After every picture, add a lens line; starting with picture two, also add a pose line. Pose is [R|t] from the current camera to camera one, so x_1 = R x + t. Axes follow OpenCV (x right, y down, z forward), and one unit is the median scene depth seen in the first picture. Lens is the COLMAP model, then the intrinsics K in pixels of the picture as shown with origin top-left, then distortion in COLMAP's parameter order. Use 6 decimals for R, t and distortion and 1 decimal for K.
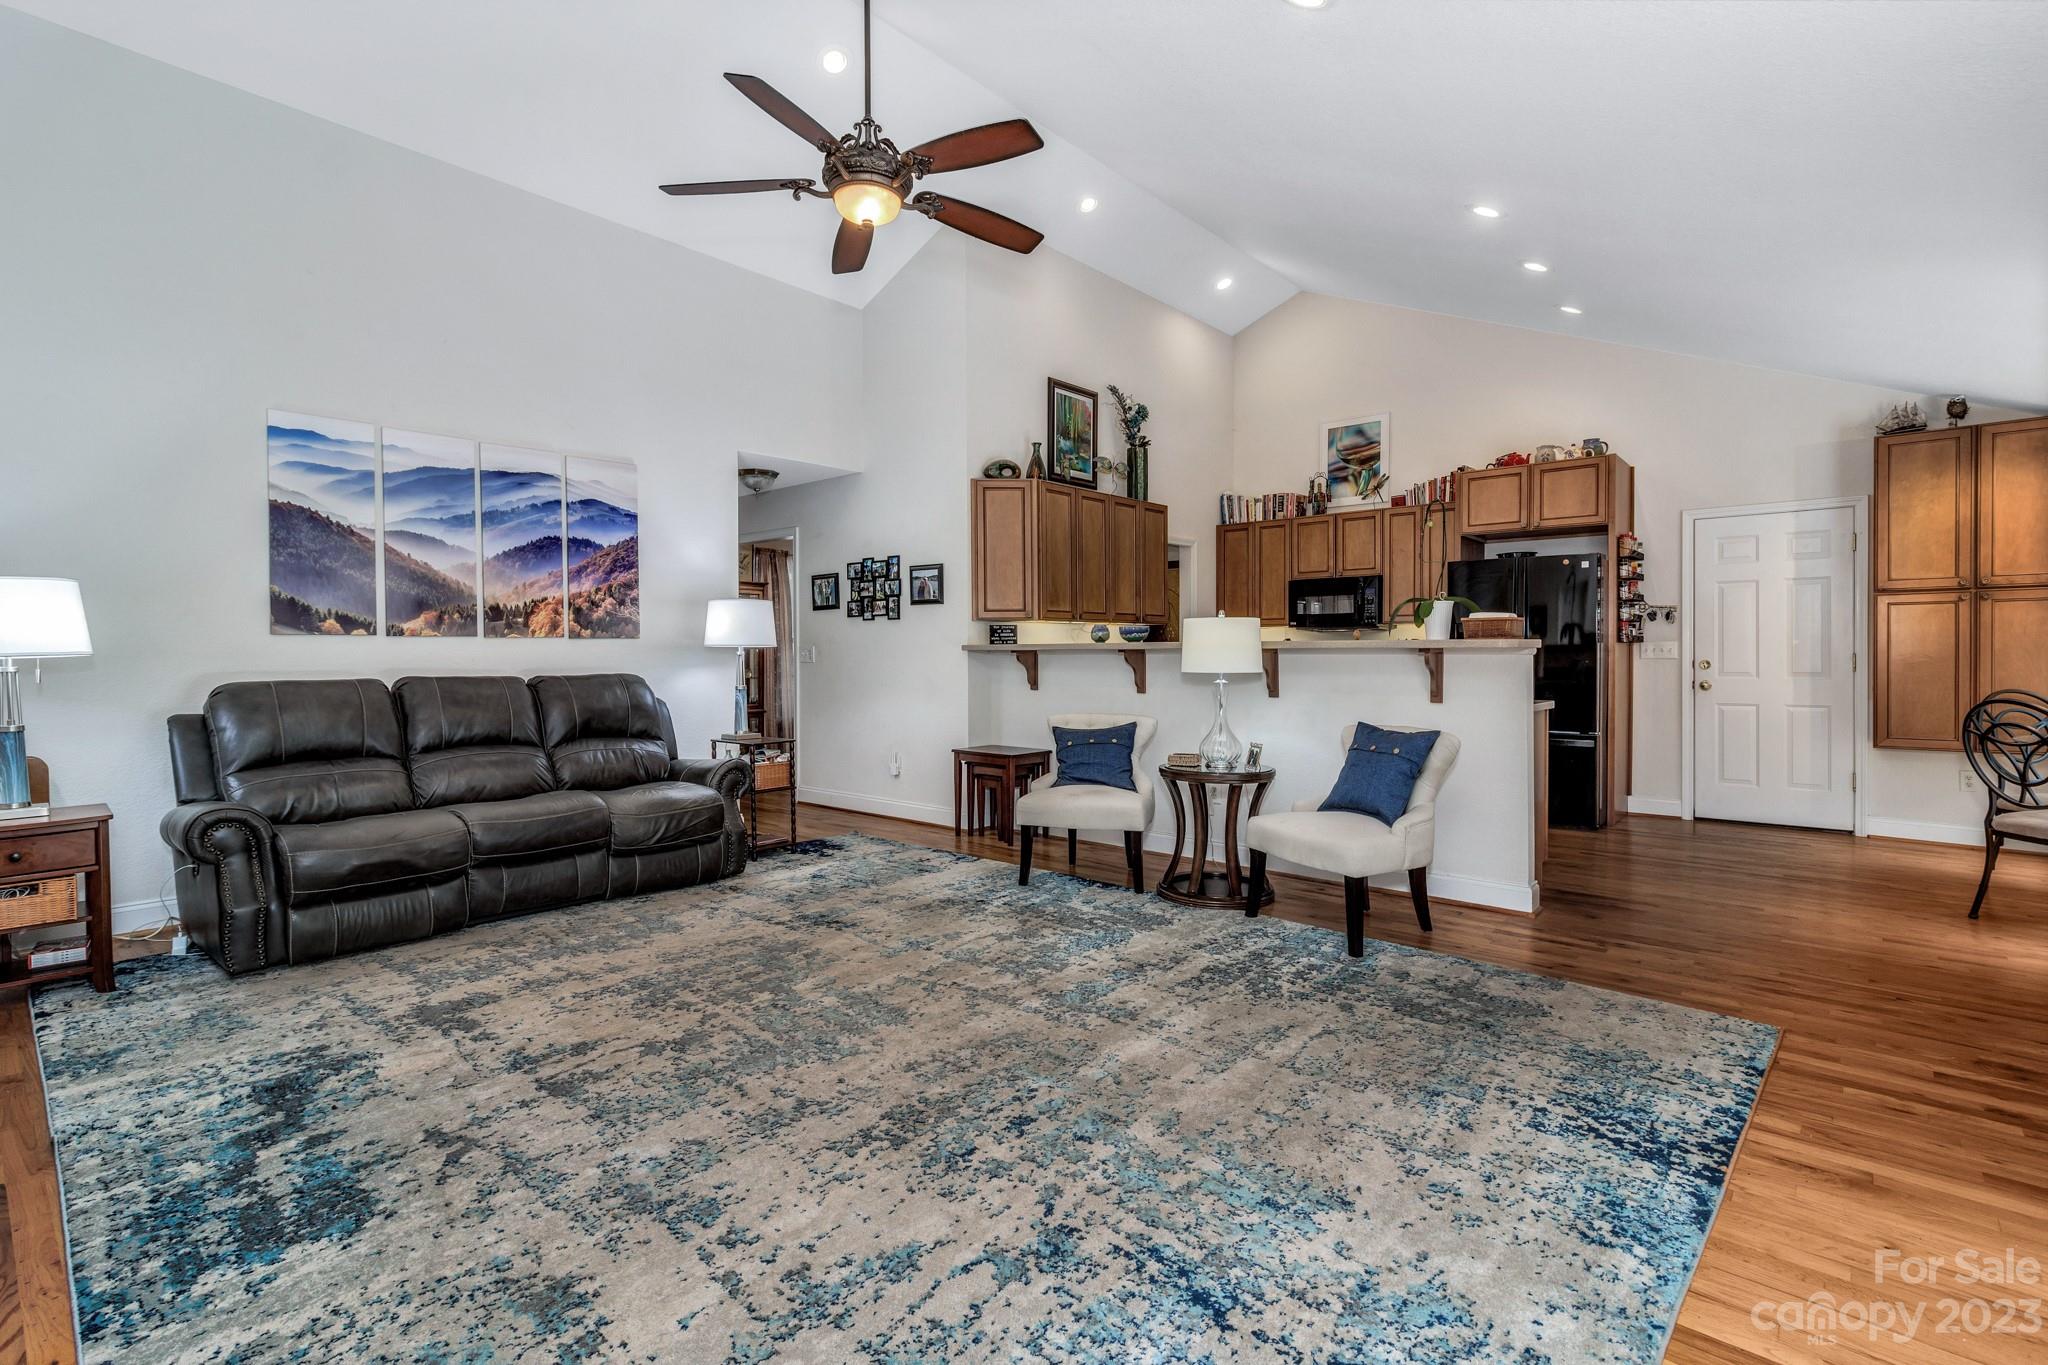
lens RADIAL K [[942.1, 0, 1018.2], [0, 942.1, 661.2], [0, 0, 1]] dist [0.001609, 0.000801]
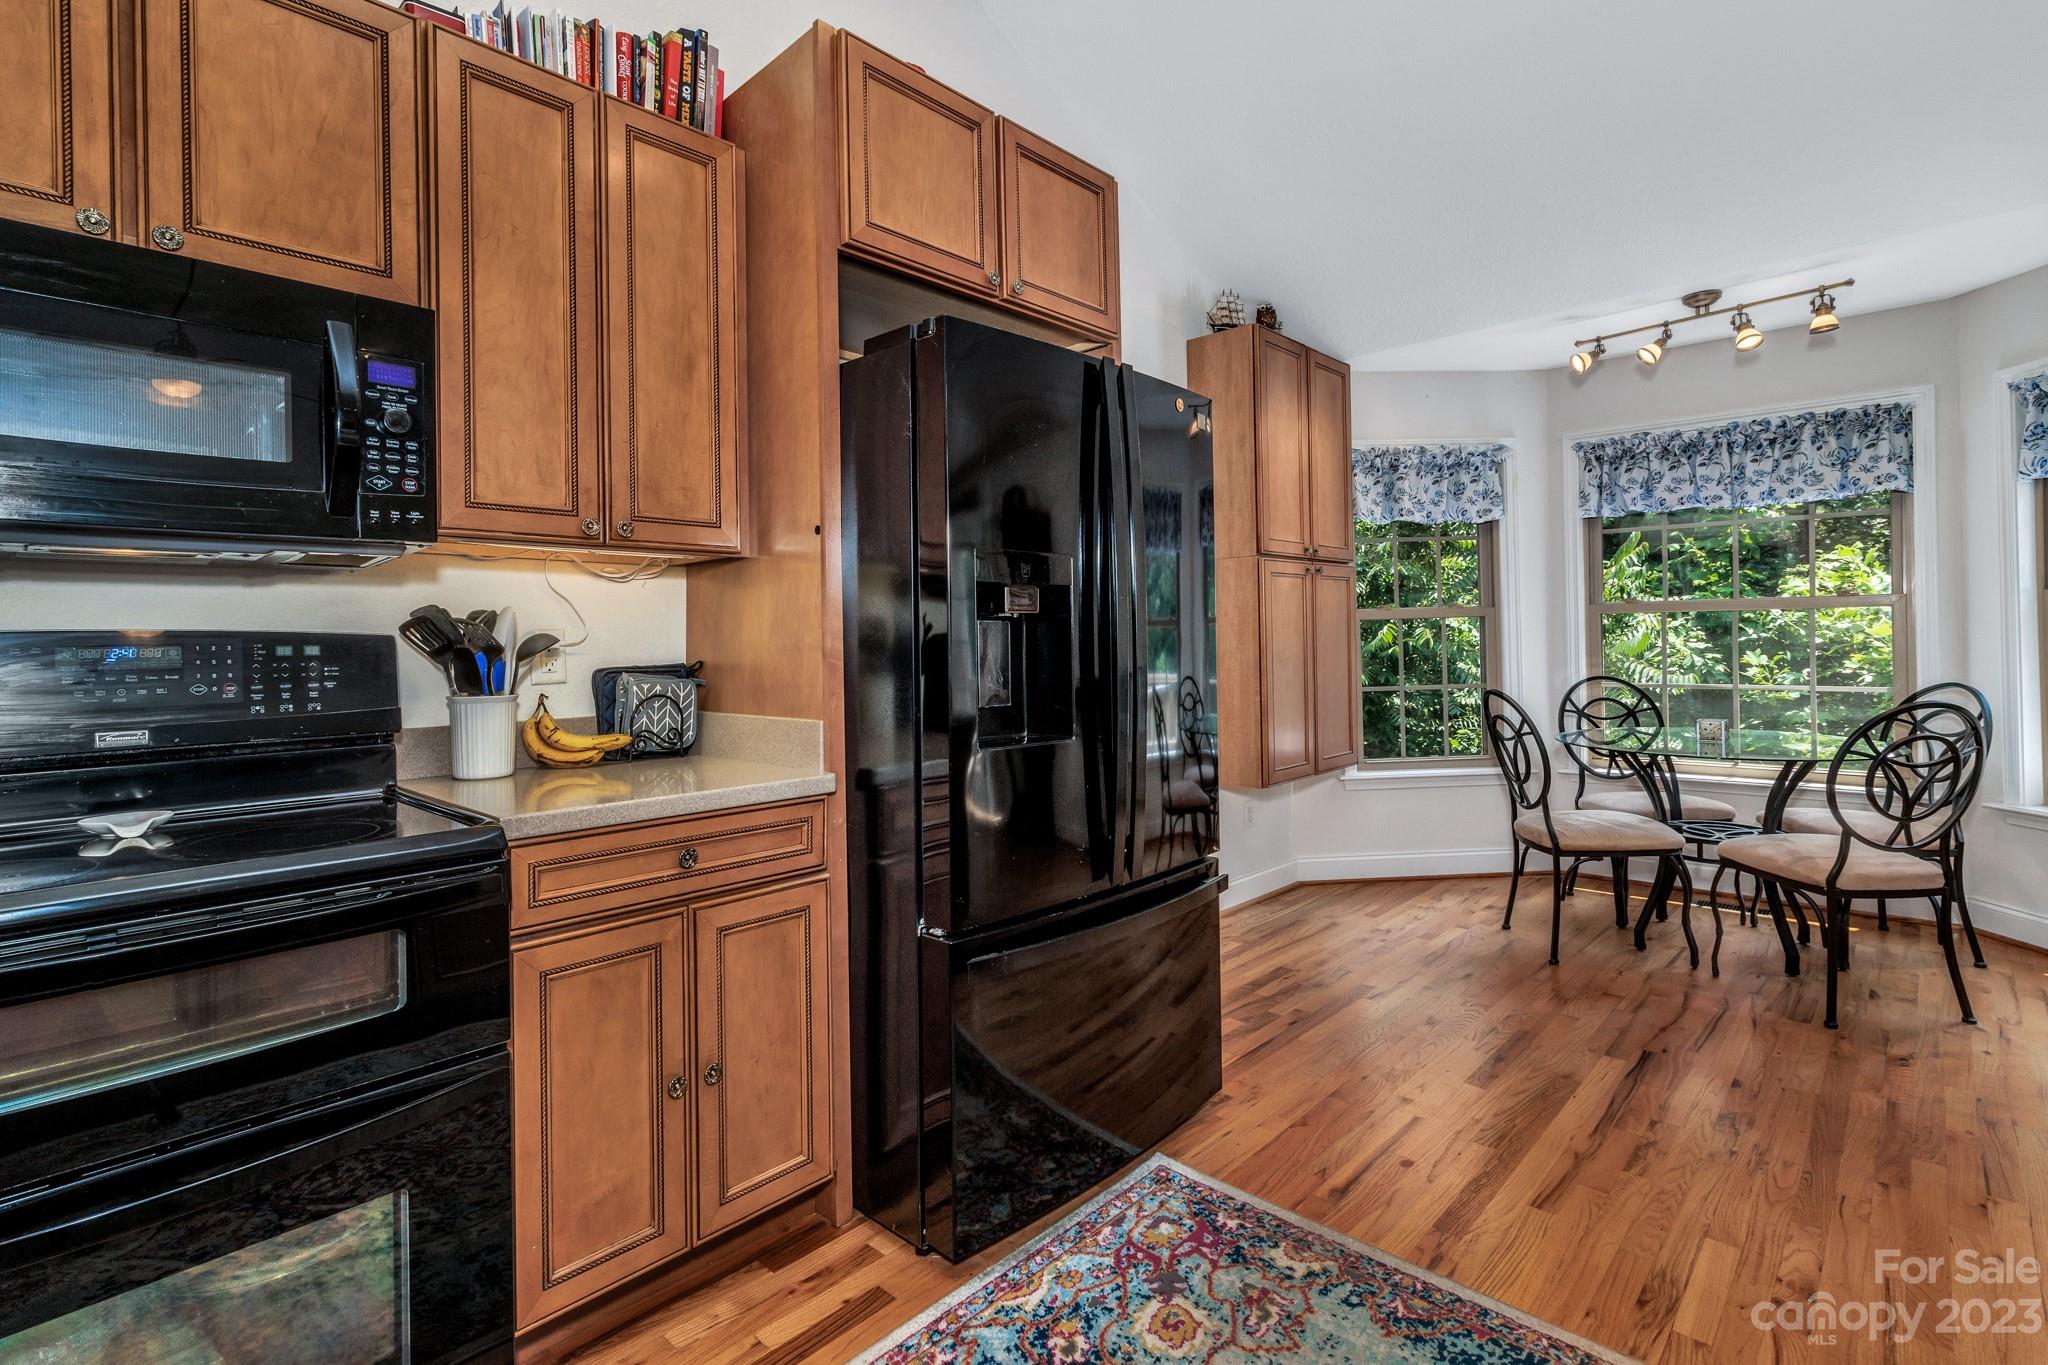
lens RADIAL K [[970.8, 0, 1027.0], [0, 970.8, 636.2], [0, 0, 1]] dist [0.002721, 0.000418]
pose [[0.024845, 0.010275, 0.999639, 0.235378], [0.029497, 0.999504, -0.011007, -0.014168], [-0.999256, 0.029760, 0.024529, 1.235273]]
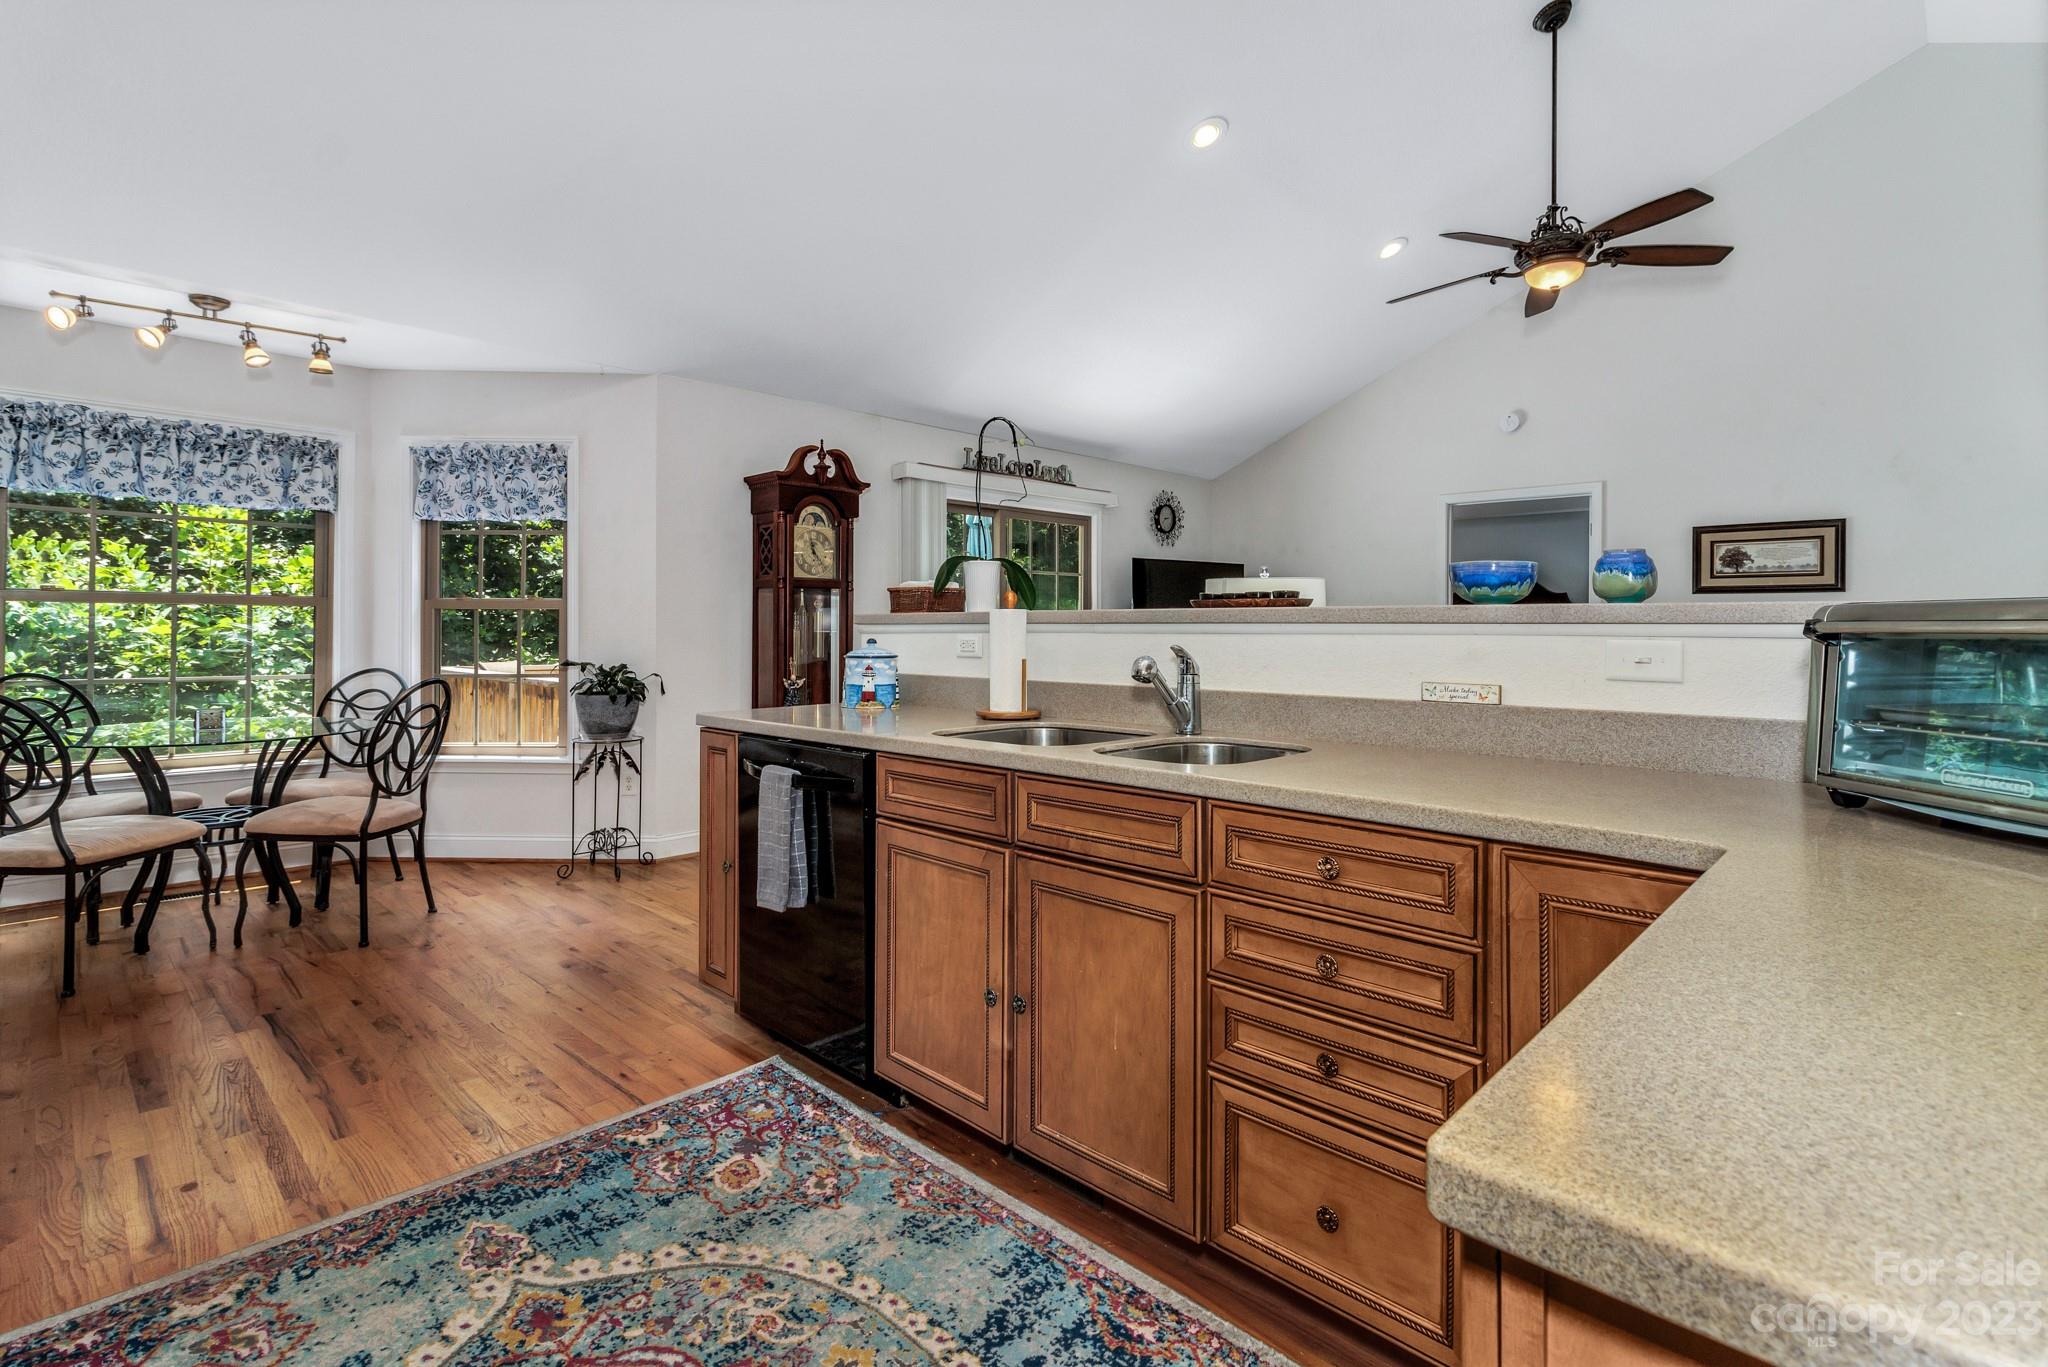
lens RADIAL K [[970.8, 0, 1027.0], [0, 970.8, 637.2], [0, 0, 1]] dist [0.002721, 0.000418]
pose [[-0.999058, -0.001104, 0.043391, 0.306319], [-0.000231, 0.999797, 0.020125, -0.016165], [-0.043404, 0.020097, -0.998855, 1.460283]]
